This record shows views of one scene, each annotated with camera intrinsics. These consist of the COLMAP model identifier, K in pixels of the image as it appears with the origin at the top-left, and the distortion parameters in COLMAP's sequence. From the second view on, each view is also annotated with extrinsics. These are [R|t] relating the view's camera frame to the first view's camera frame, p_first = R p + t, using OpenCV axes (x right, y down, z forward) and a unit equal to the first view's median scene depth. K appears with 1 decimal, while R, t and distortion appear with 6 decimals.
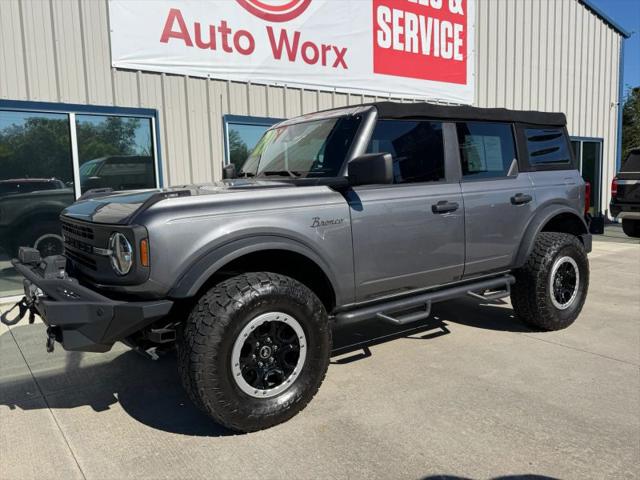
lens RADIAL K [[521.0, 0, 325.6], [0, 521.0, 239.6], [0, 0, 1]] dist [0.050149, -0.079219]
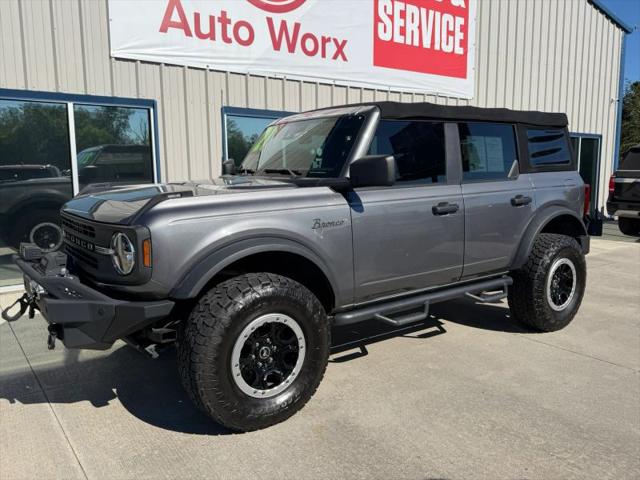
lens RADIAL K [[521.0, 0, 319.2], [0, 521.0, 242.0], [0, 0, 1]] dist [0.050149, -0.079219]
pose [[0.999829, 0.018493, -0.000008, -0.009506], [-0.018487, 0.999502, 0.025581, -0.016769], [0.000481, -0.025576, 0.999673, -0.000113]]
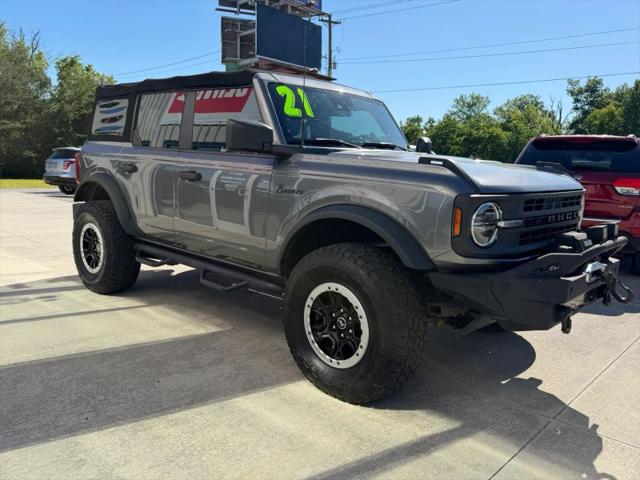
lens RADIAL K [[521.0, 0, 318.3], [0, 521.0, 242.4], [0, 0, 1]] dist [0.050149, -0.079219]
pose [[-0.182862, -0.143626, 0.972591, -0.941815], [0.088901, 0.982803, 0.161849, -0.100054], [-0.979111, 0.116060, -0.166949, 1.127773]]
